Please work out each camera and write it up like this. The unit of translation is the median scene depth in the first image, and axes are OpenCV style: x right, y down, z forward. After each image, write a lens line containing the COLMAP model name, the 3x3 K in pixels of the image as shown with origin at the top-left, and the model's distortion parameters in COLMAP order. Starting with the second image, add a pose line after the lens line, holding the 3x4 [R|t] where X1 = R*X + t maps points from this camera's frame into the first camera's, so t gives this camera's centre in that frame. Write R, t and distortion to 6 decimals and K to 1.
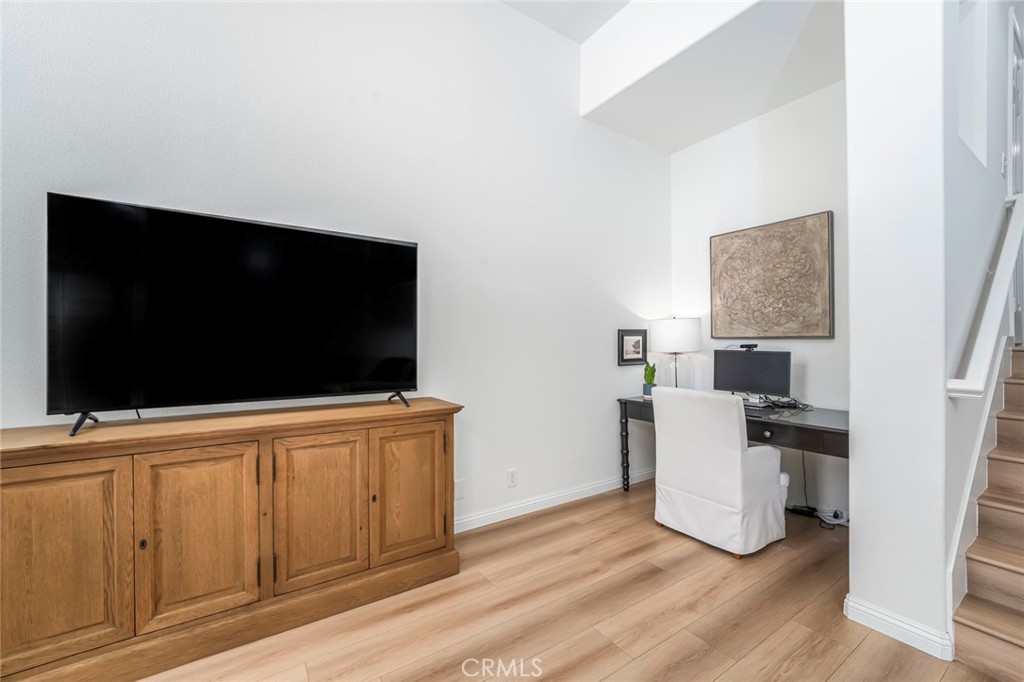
lens RADIAL K [[418.3, 0, 512.7], [0, 418.3, 338.2], [0, 0, 1]] dist [-0.011049, 0.000294]
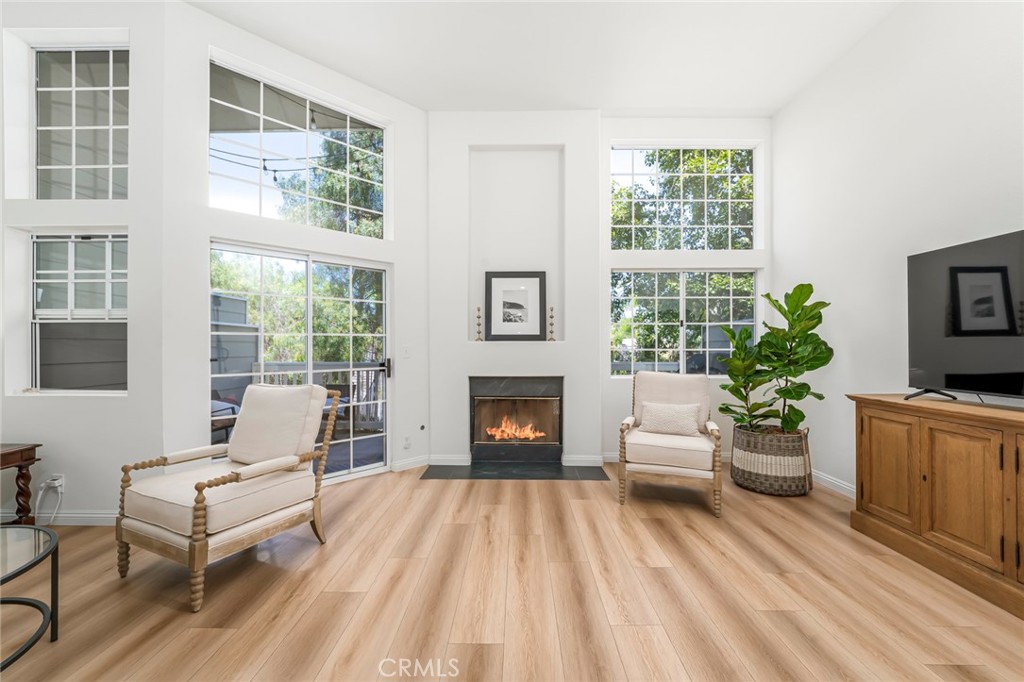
lens RADIAL K [[418.3, 0, 511.7], [0, 418.3, 344.6], [0, 0, 1]] dist [-0.011049, 0.000294]
pose [[-0.562206, 0.000075, -0.826997, 1.165974], [0.008736, 0.999945, -0.005848, 0.007252], [0.826951, -0.010512, -0.562176, 0.589479]]
